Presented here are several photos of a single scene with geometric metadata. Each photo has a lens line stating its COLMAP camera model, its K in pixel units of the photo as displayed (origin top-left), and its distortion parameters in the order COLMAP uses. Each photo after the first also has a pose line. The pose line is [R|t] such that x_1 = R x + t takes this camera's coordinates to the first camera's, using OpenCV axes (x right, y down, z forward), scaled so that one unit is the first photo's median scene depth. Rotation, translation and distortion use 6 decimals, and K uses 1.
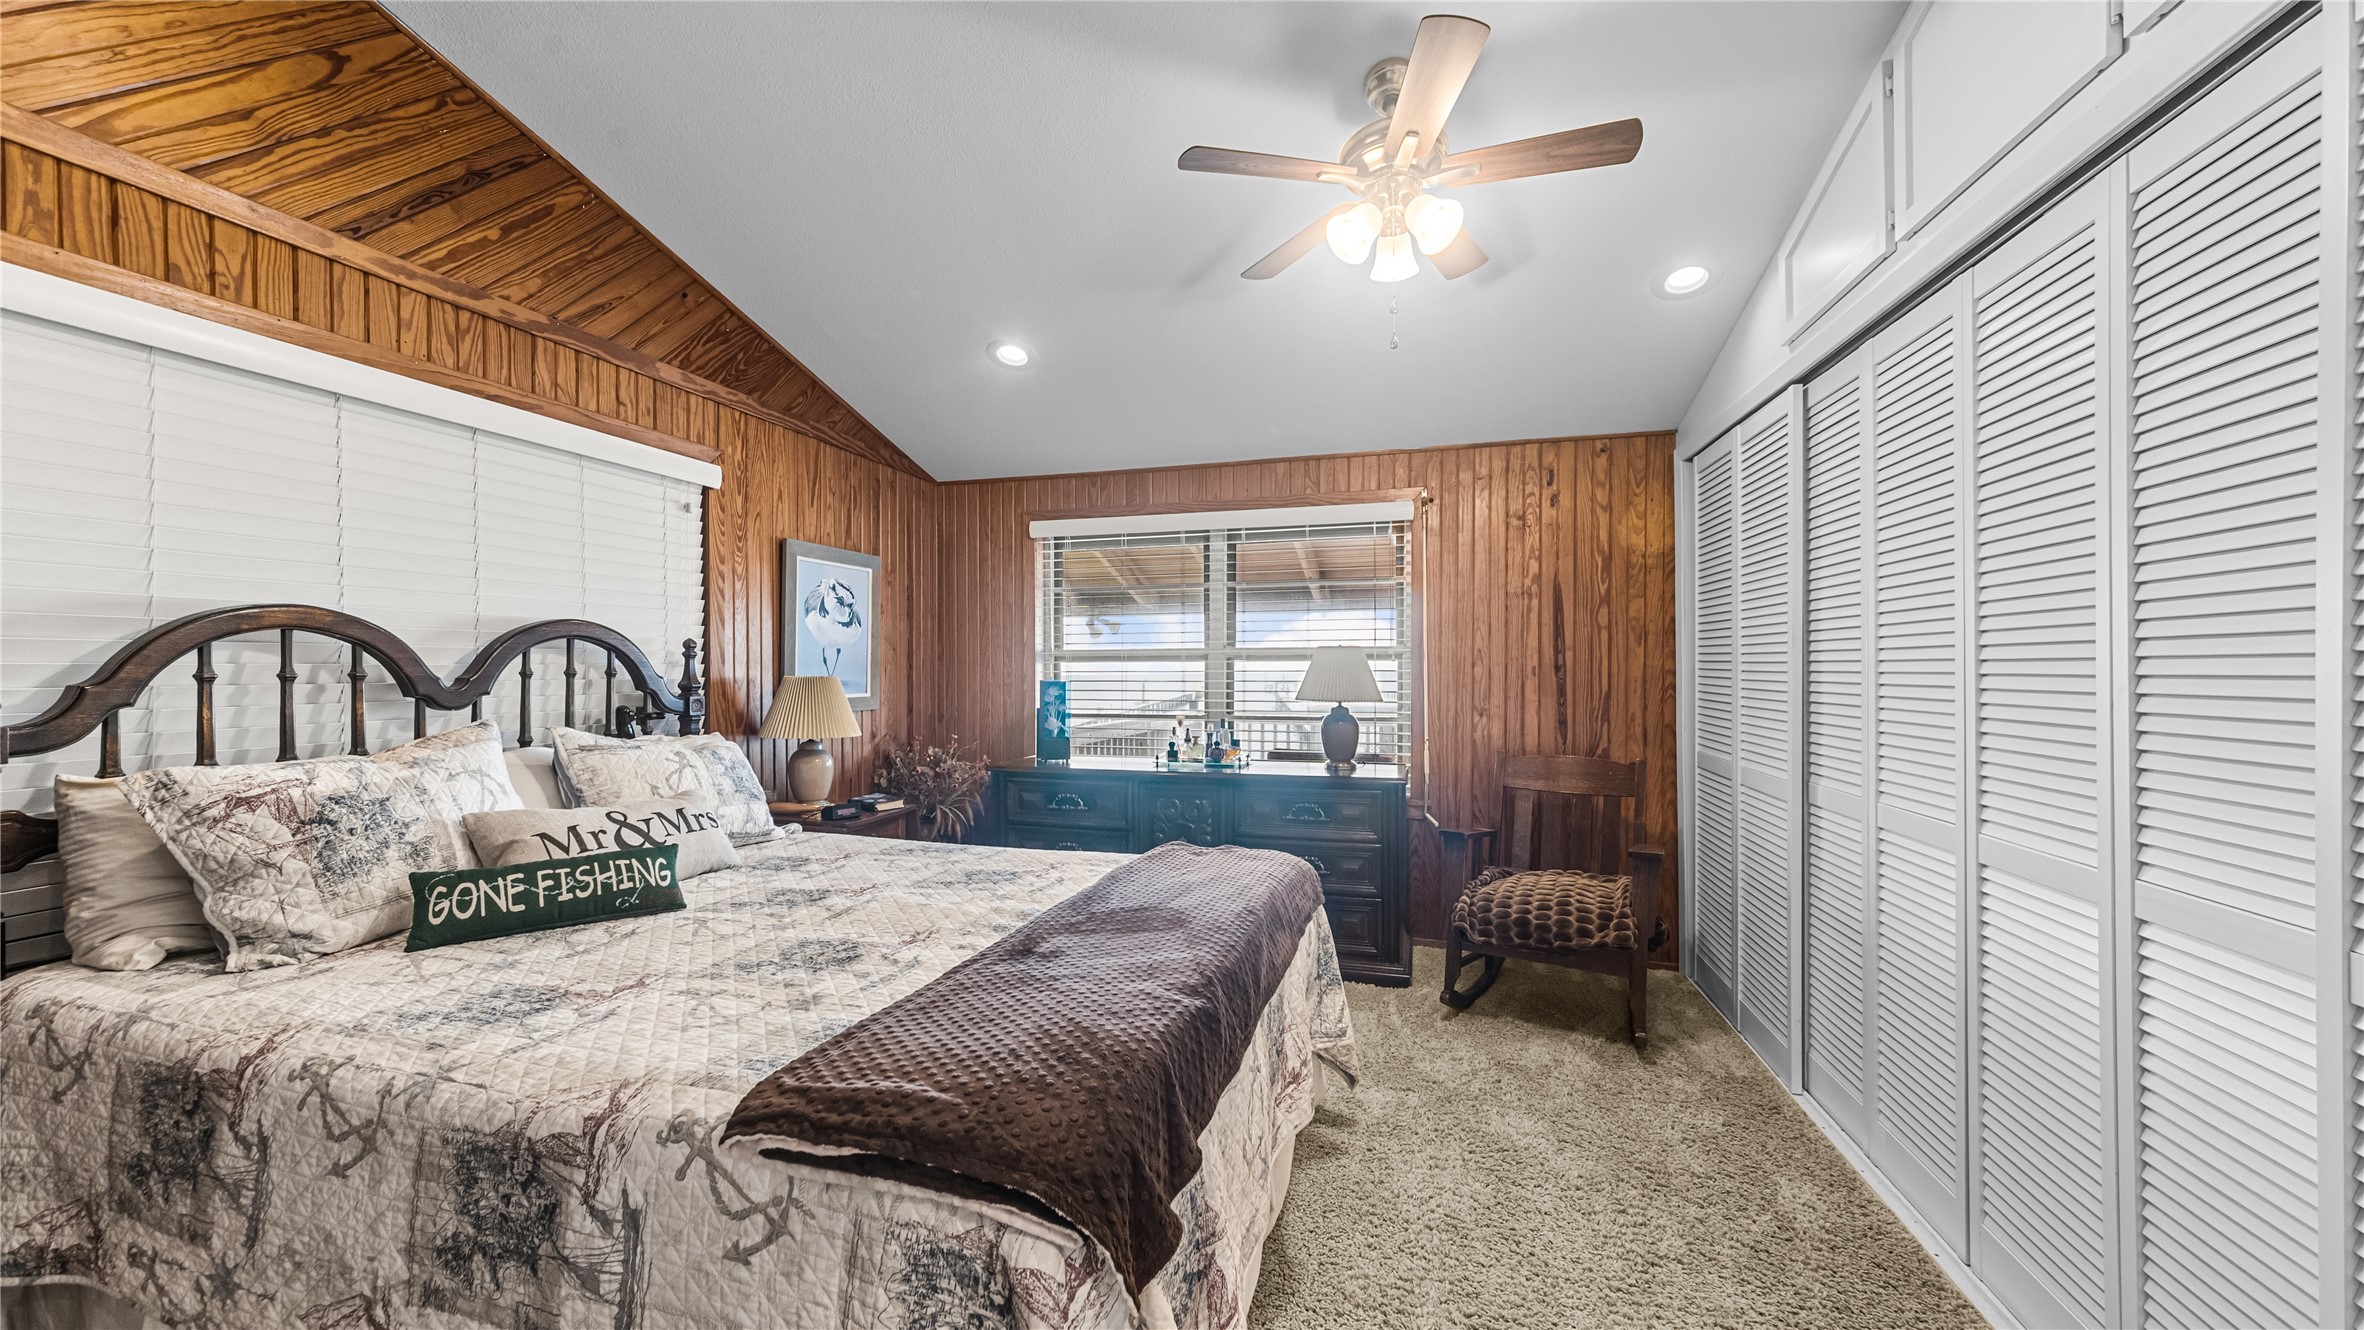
lens RADIAL K [[849.5, 0, 1170.4], [0, 849.5, 672.9], [0, 0, 1]] dist [-0.003458, 0.004281]
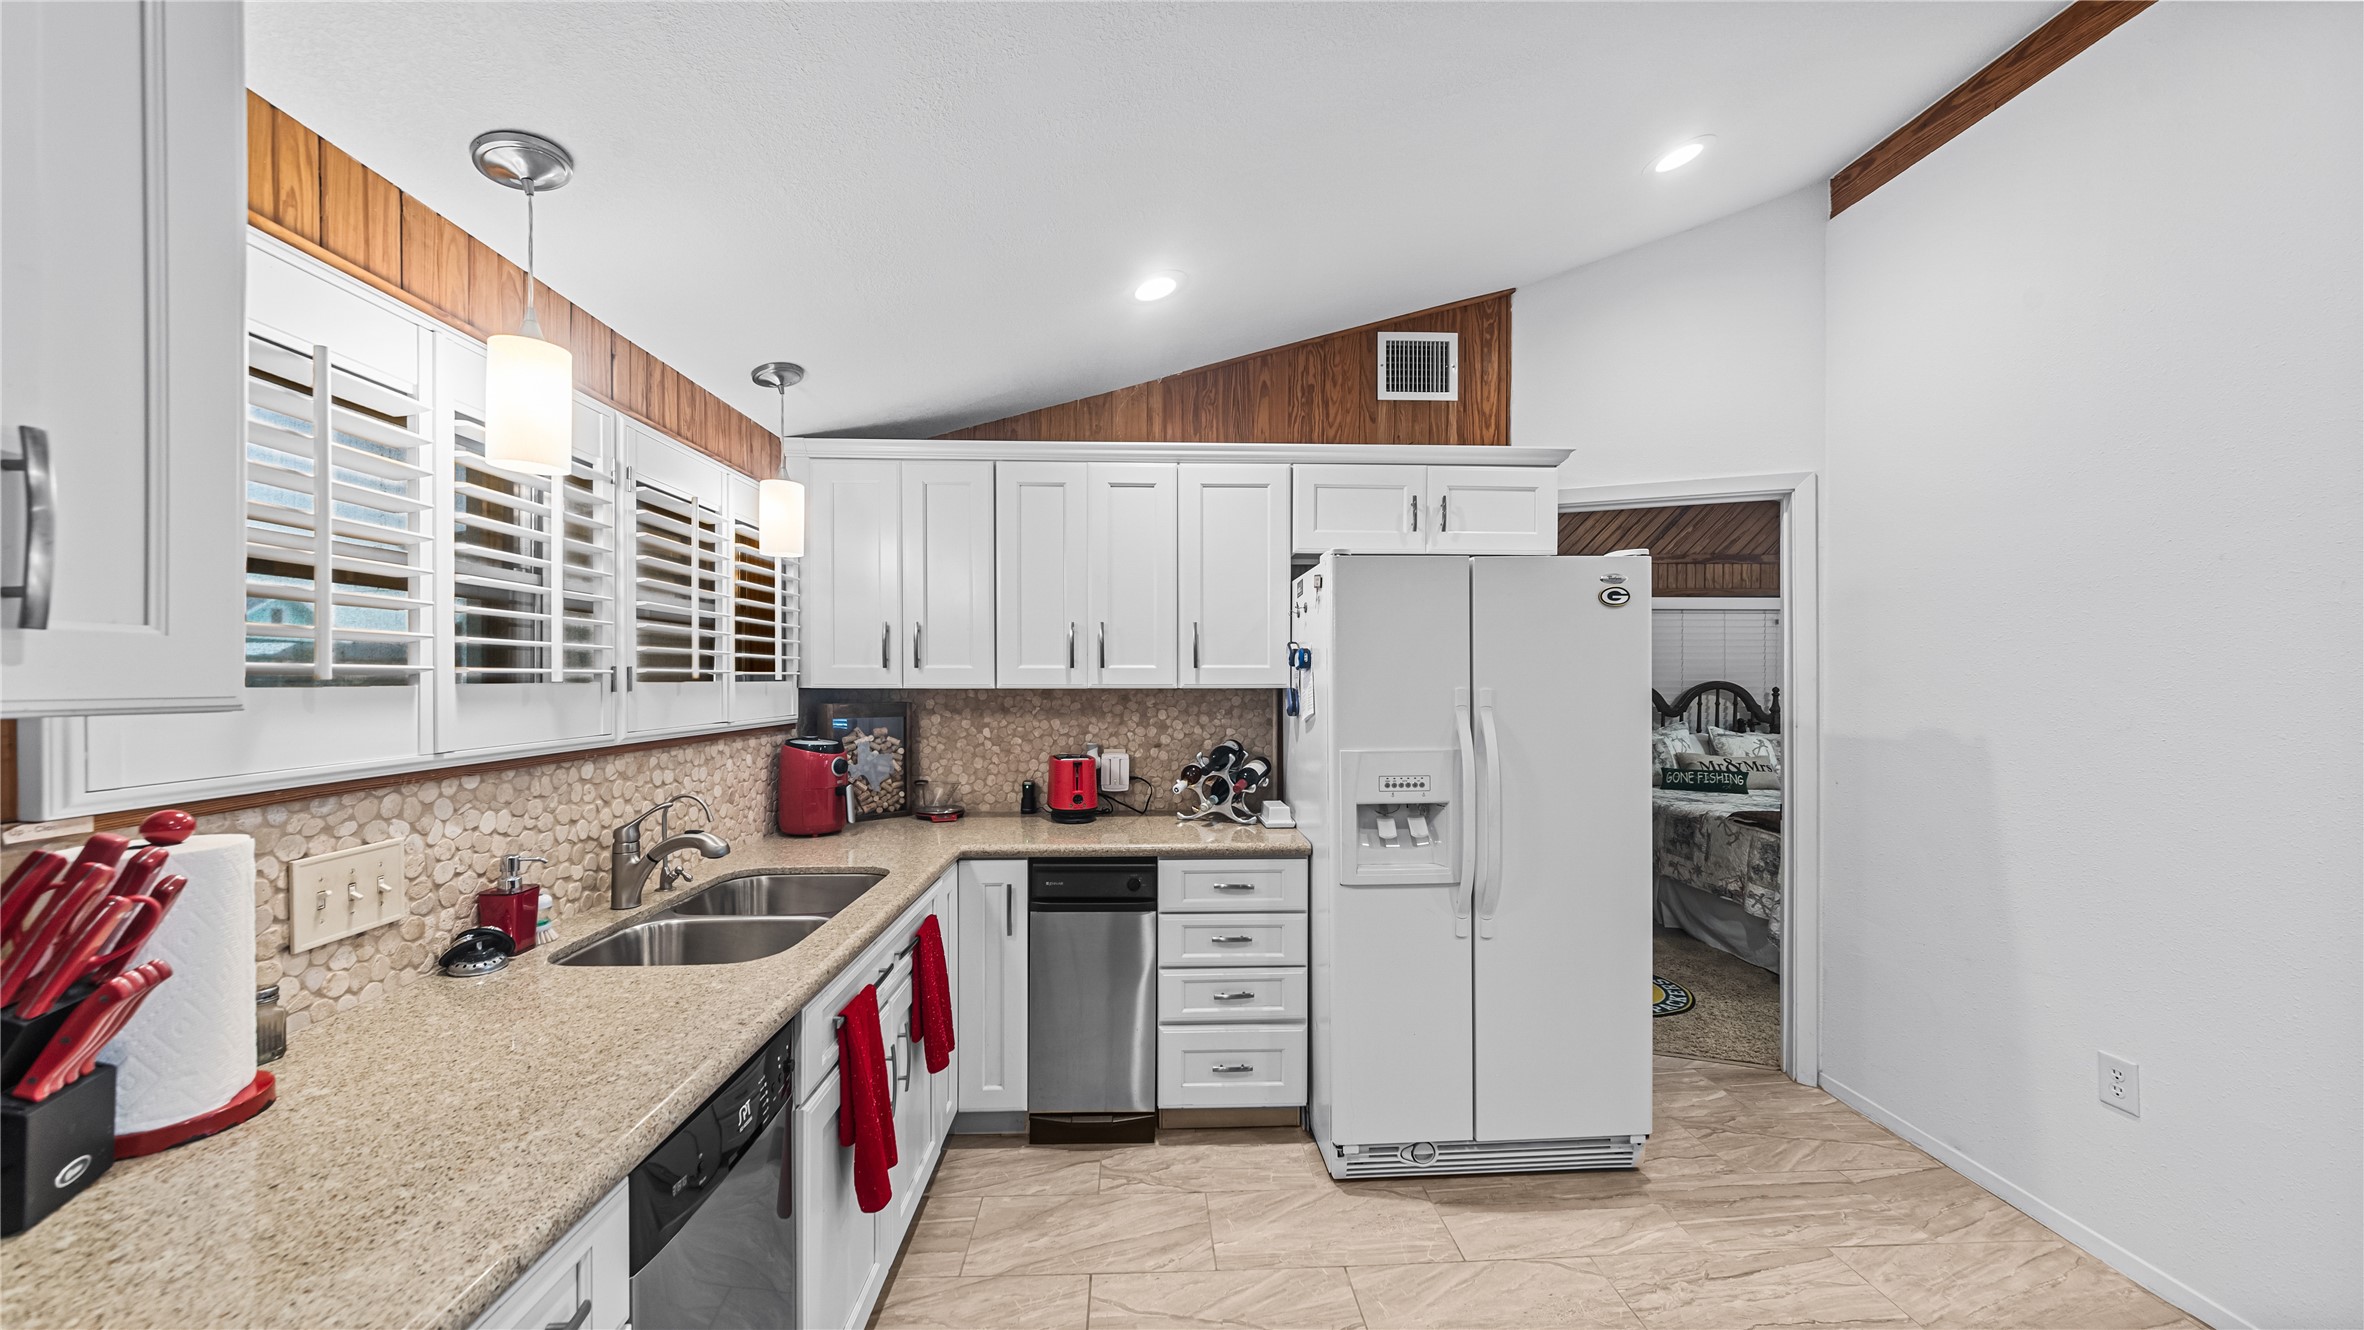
lens RADIAL K [[849.5, 0, 1174.9], [0, 849.5, 681.6], [0, 0, 1]] dist [-0.003458, 0.004281]
pose [[0.332733, 0.011036, -0.942956, 1.366532], [-0.007212, 0.999932, 0.009158, -0.095771], [0.942993, 0.003754, 0.332790, -1.626879]]
